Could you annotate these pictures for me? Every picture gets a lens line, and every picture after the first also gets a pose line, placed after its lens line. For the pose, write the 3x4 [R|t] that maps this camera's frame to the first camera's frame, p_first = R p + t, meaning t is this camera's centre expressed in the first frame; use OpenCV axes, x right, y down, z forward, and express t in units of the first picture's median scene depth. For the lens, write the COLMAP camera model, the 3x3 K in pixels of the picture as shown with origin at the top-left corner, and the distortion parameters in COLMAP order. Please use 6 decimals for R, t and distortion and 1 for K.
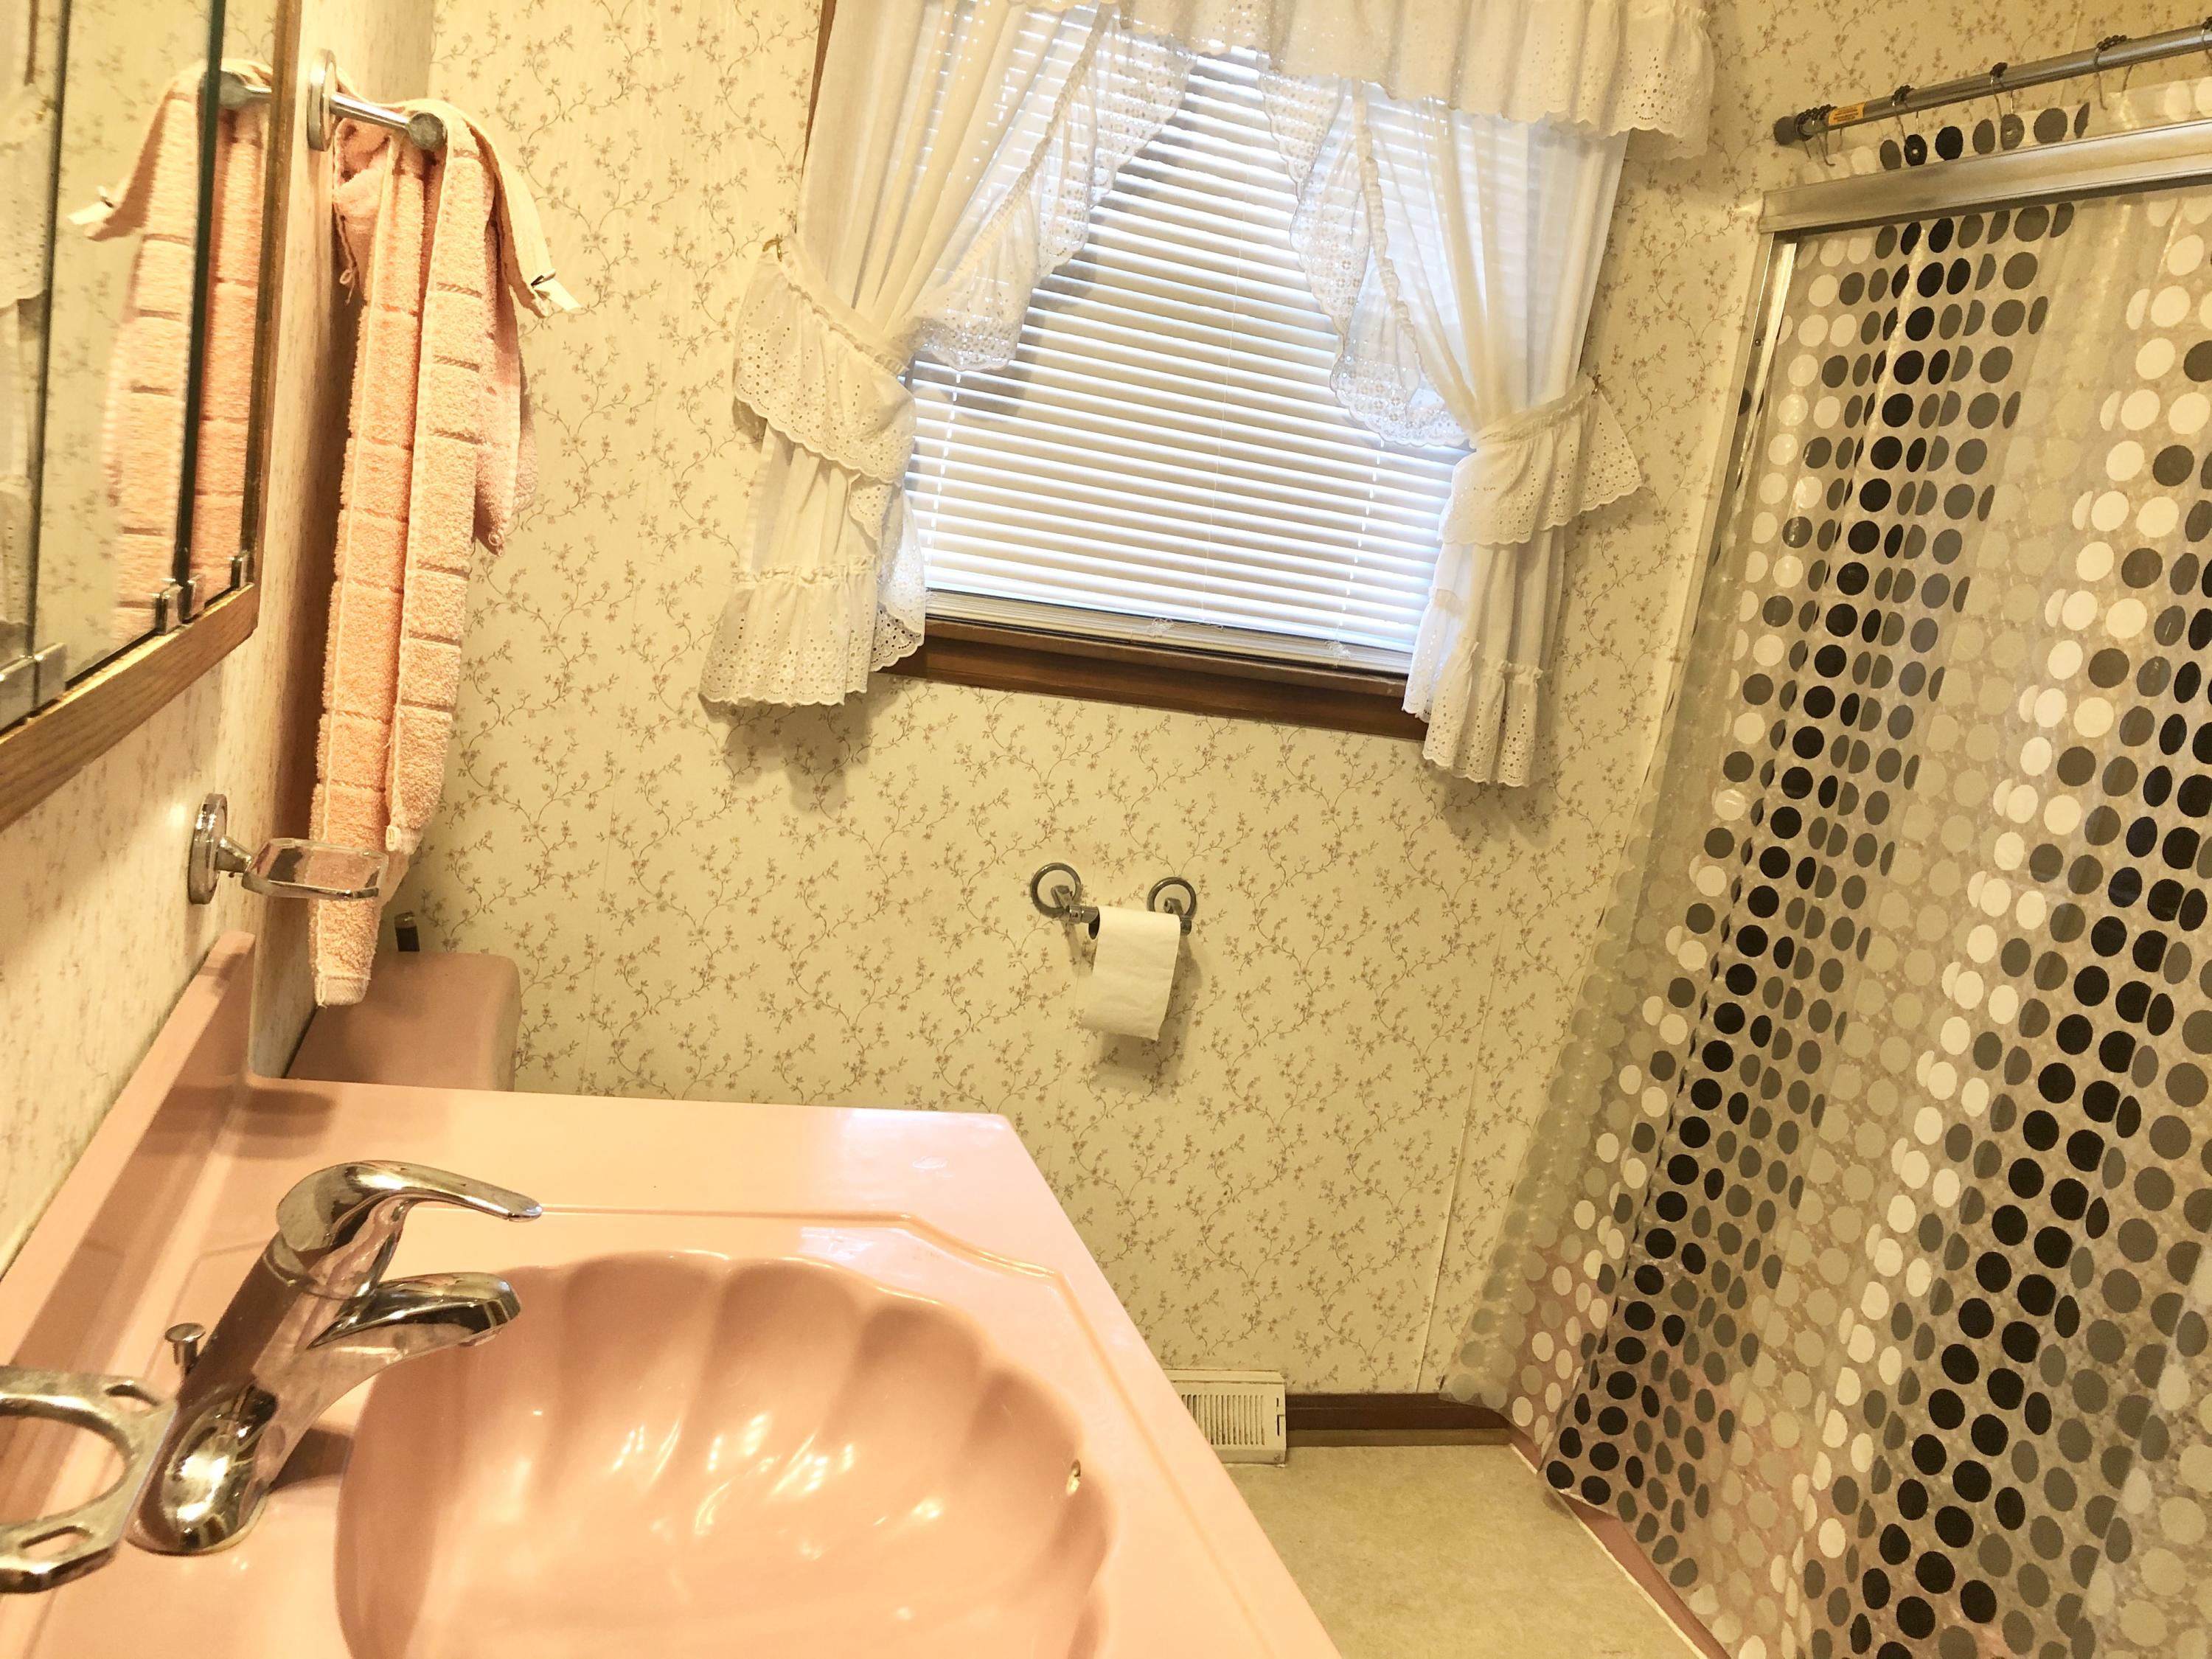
lens RADIAL K [[1818.5, 0, 1122.5], [0, 1818.5, 820.7], [0, 0, 1]] dist [0.032322, -0.038174]
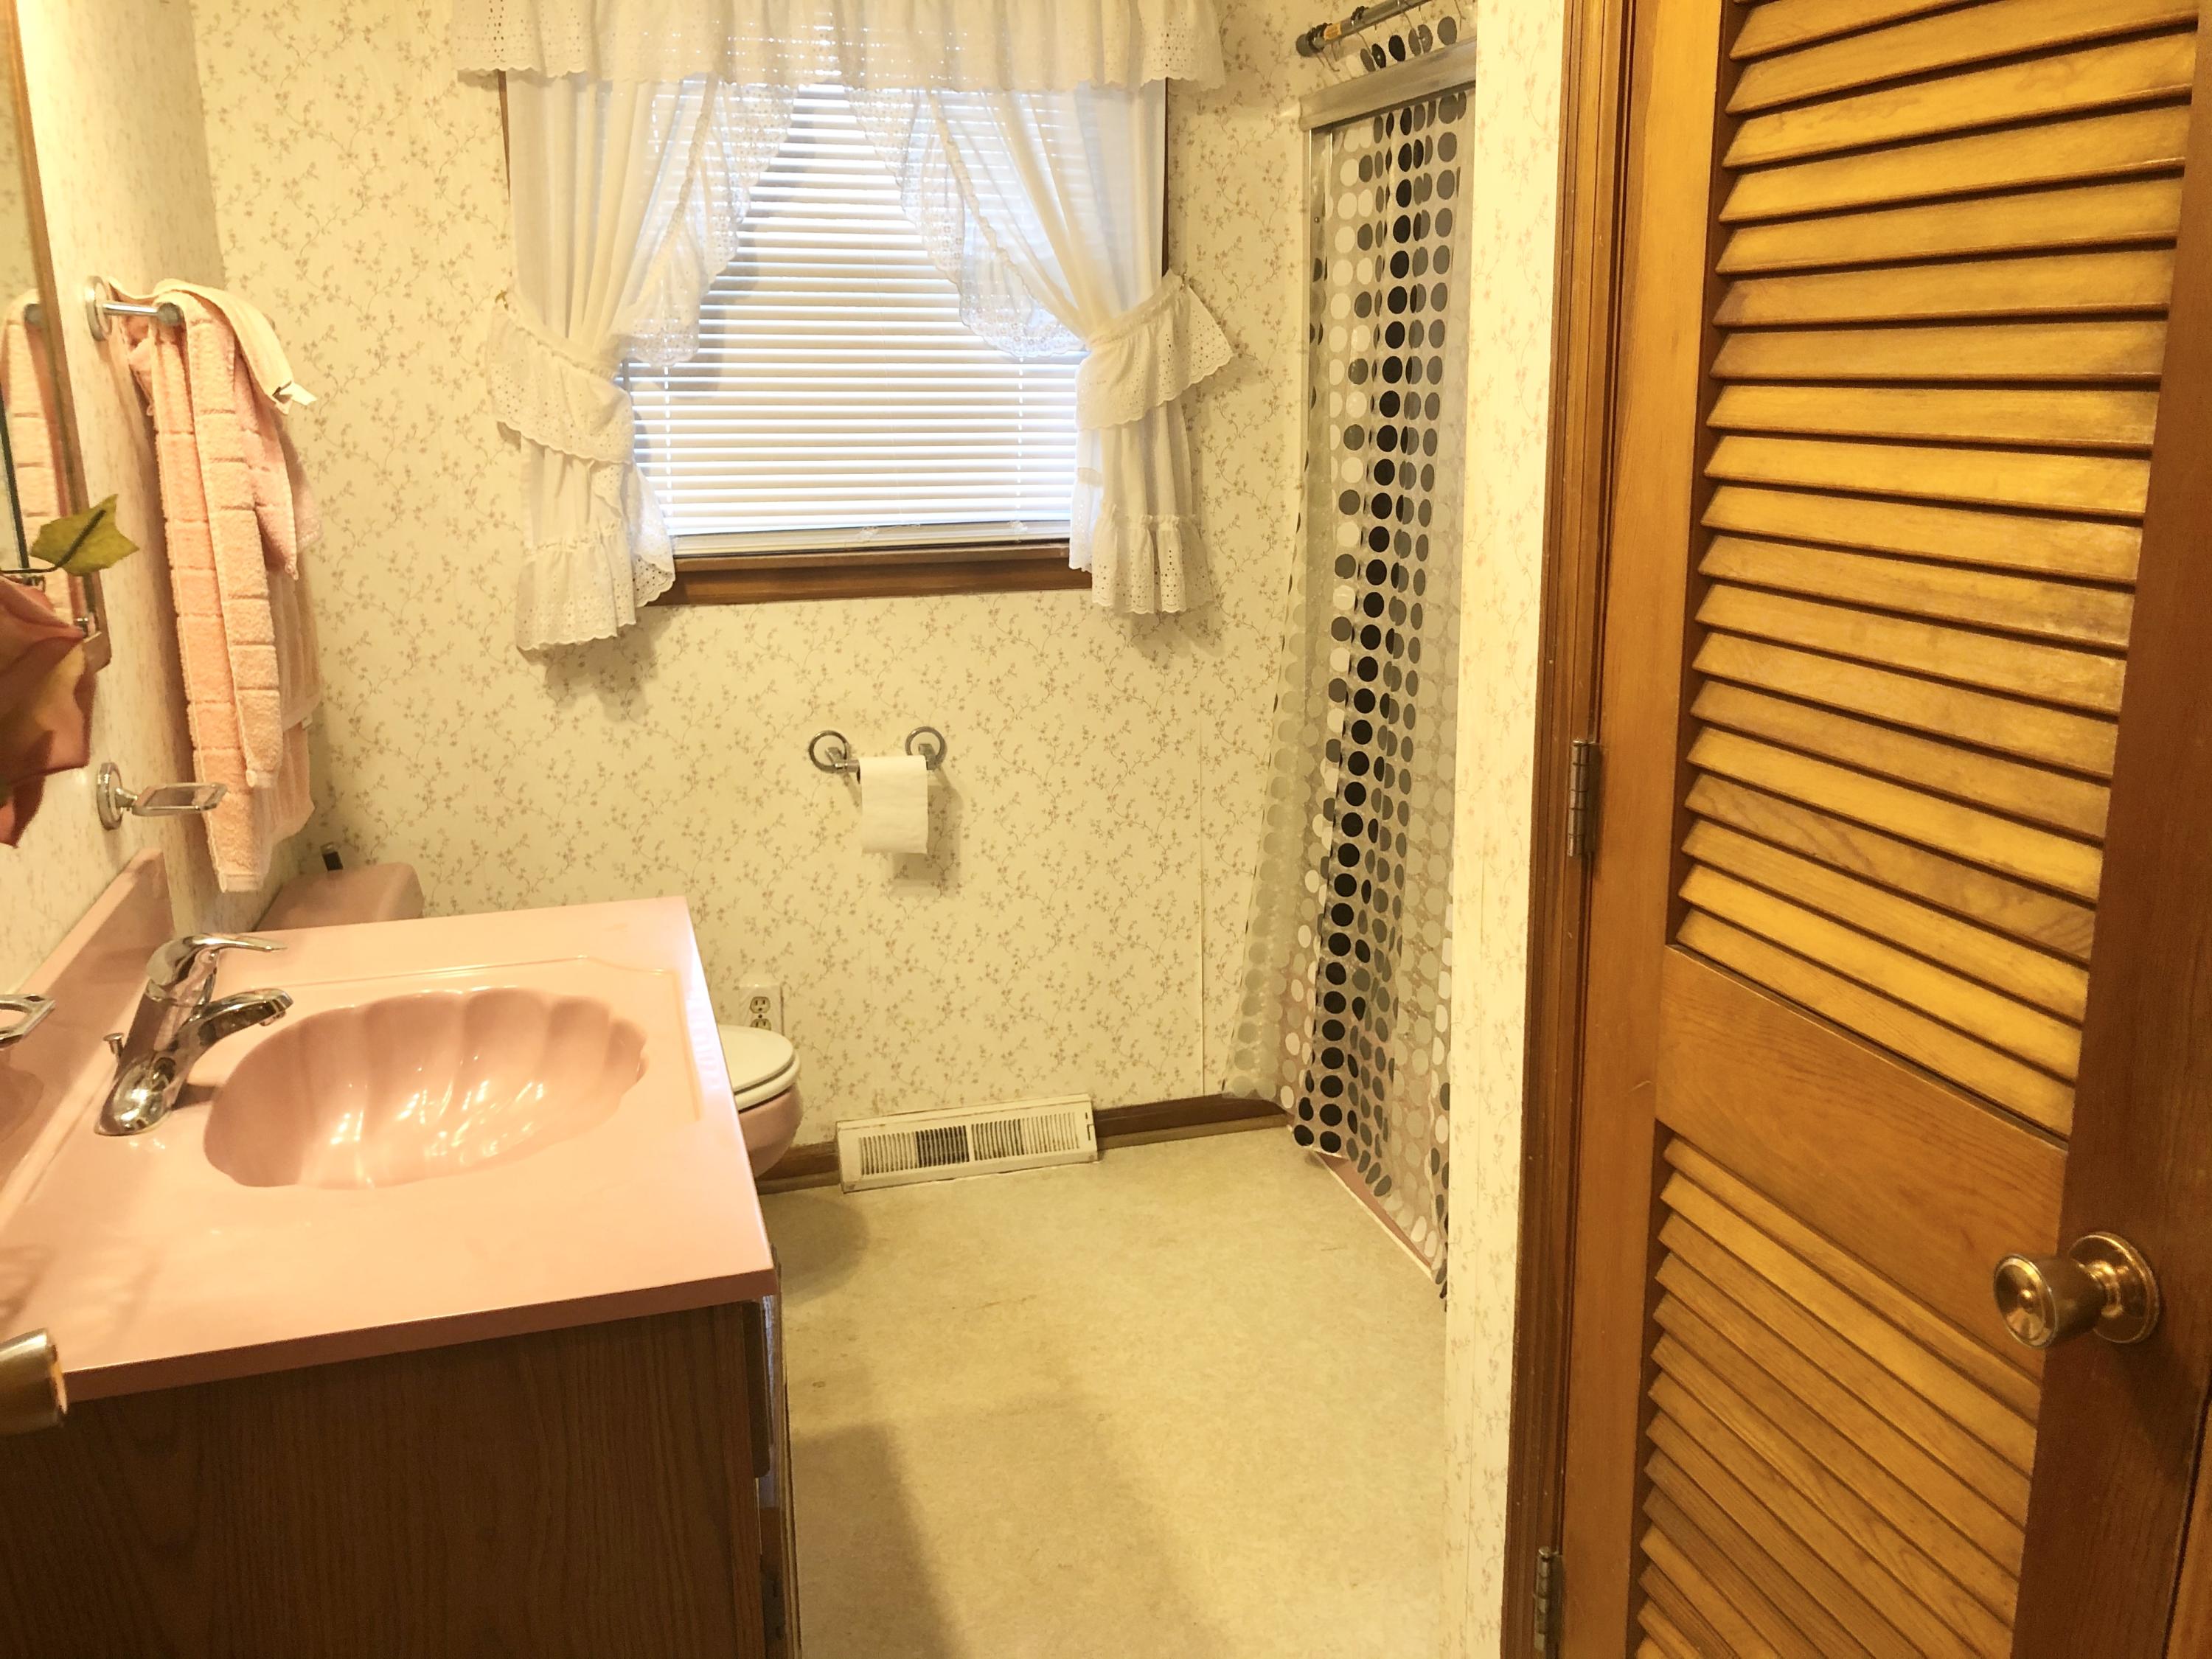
lens RADIAL K [[1818.5, 0, 1106.7], [0, 1818.5, 844.0], [0, 0, 1]] dist [0.032322, -0.038174]
pose [[0.985423, -0.160410, -0.056651, 0.229950], [0.164462, 0.983445, 0.076086, 0.039091], [0.043508, -0.084294, 0.995491, -0.295775]]
